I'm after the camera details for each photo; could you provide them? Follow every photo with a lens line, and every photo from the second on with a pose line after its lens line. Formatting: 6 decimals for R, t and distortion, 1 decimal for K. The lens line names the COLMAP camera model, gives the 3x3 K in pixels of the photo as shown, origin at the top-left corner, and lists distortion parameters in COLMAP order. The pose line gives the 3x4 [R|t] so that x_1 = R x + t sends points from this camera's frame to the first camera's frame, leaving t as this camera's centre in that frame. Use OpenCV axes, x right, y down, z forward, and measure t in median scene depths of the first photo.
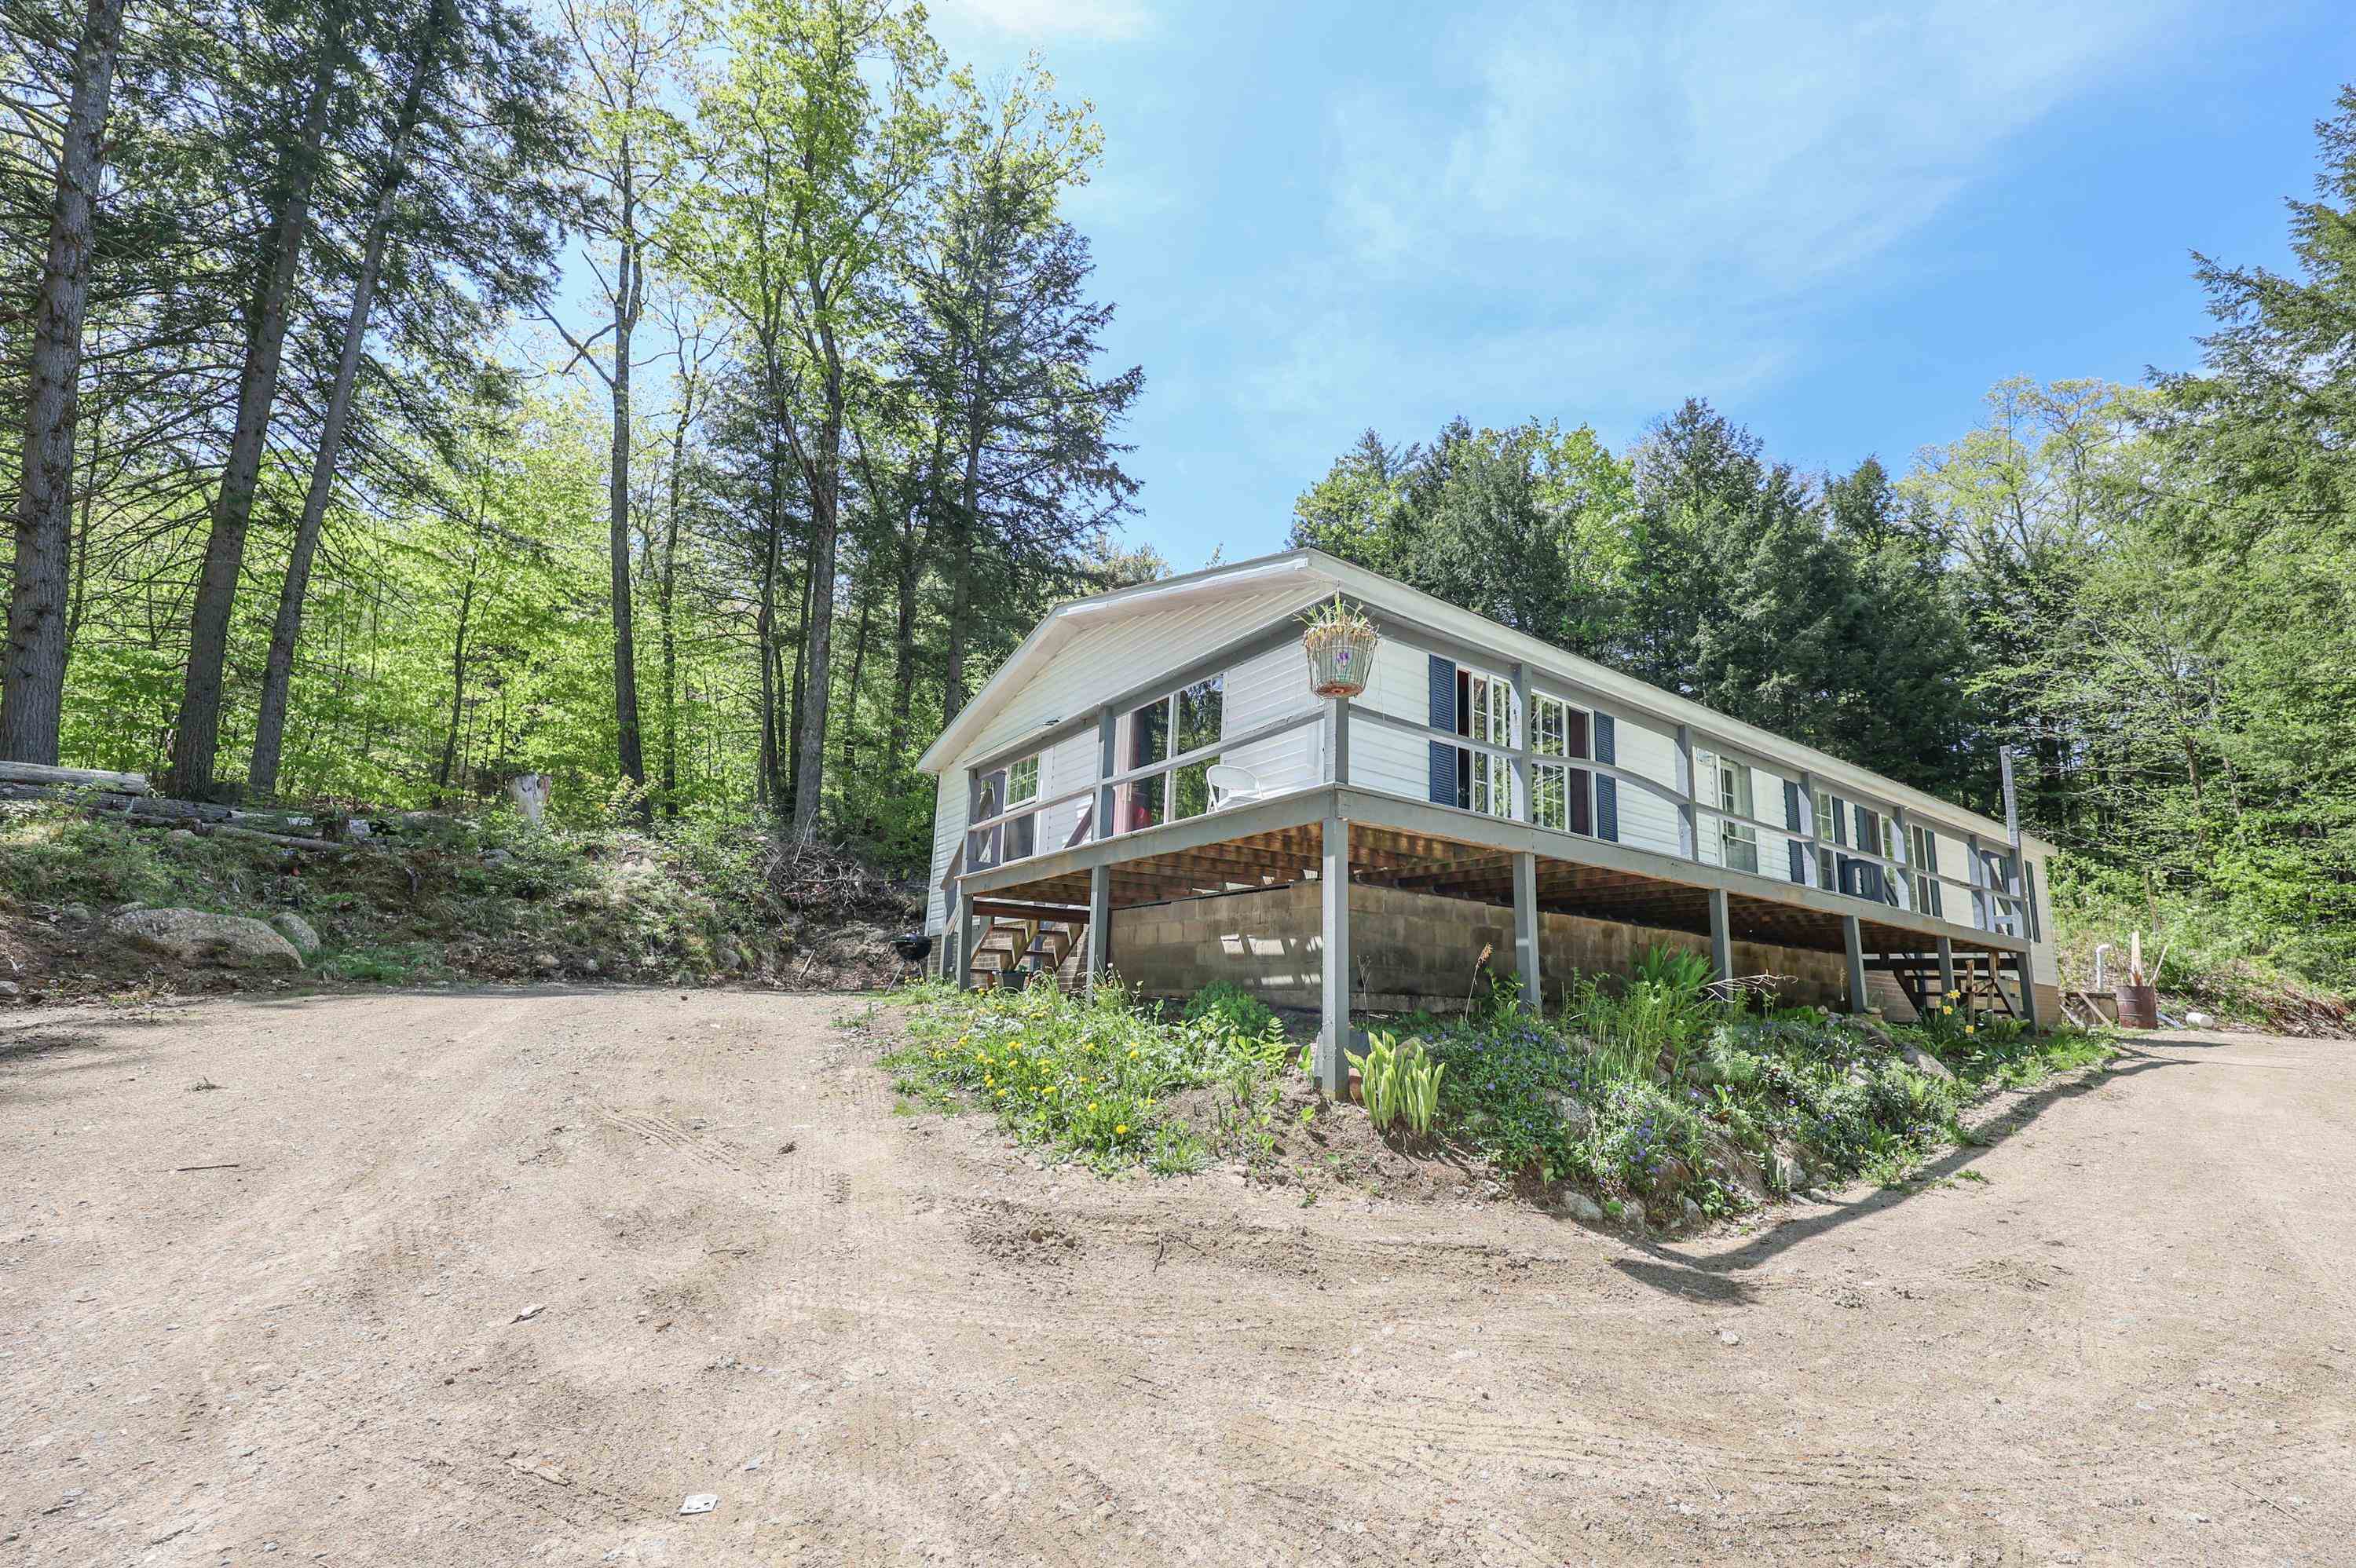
lens RADIAL K [[1011.9, 0, 1195.1], [0, 1011.9, 783.3], [0, 0, 1]] dist [-0.002804, -0.000992]
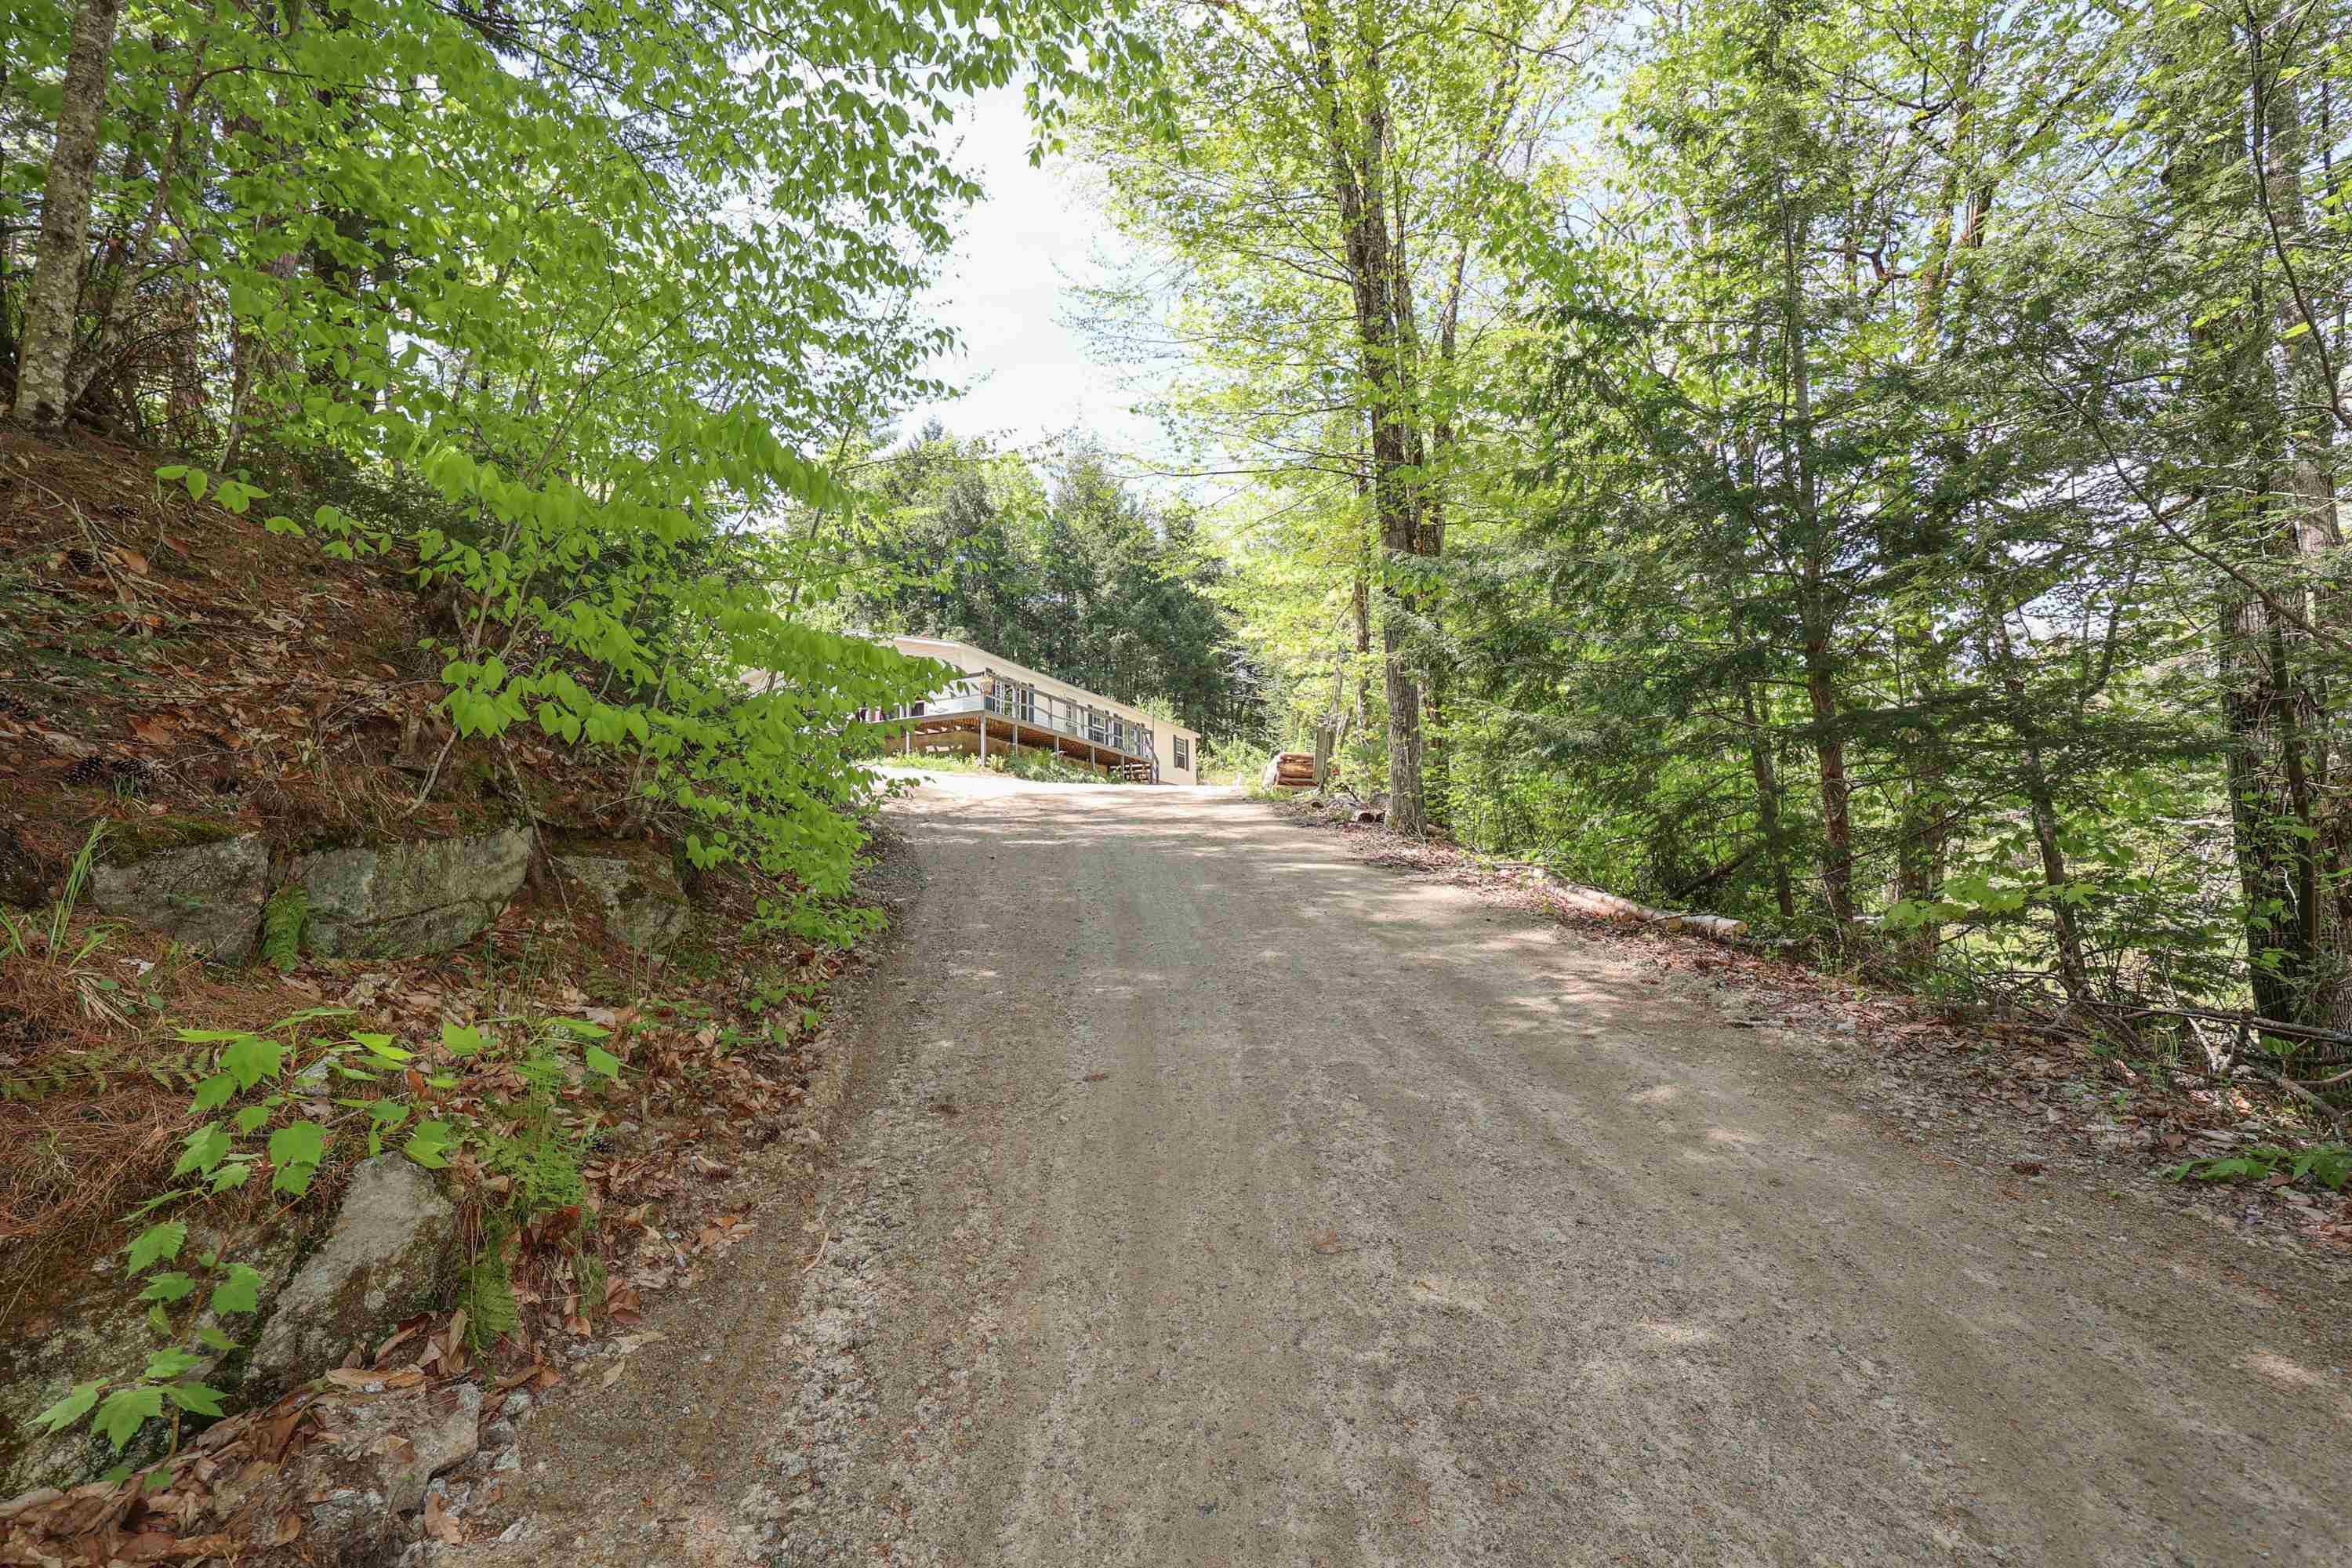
lens RADIAL K [[1010.3, 0, 1193.1], [0, 1010.3, 783.4], [0, 0, 1]] dist [-0.002804, -0.000992]
pose [[0.848252, -0.001214, 0.529591, -0.993538], [-0.055742, 0.994238, 0.091561, -0.089095], [-0.526651, -0.107188, 0.843297, -2.325757]]
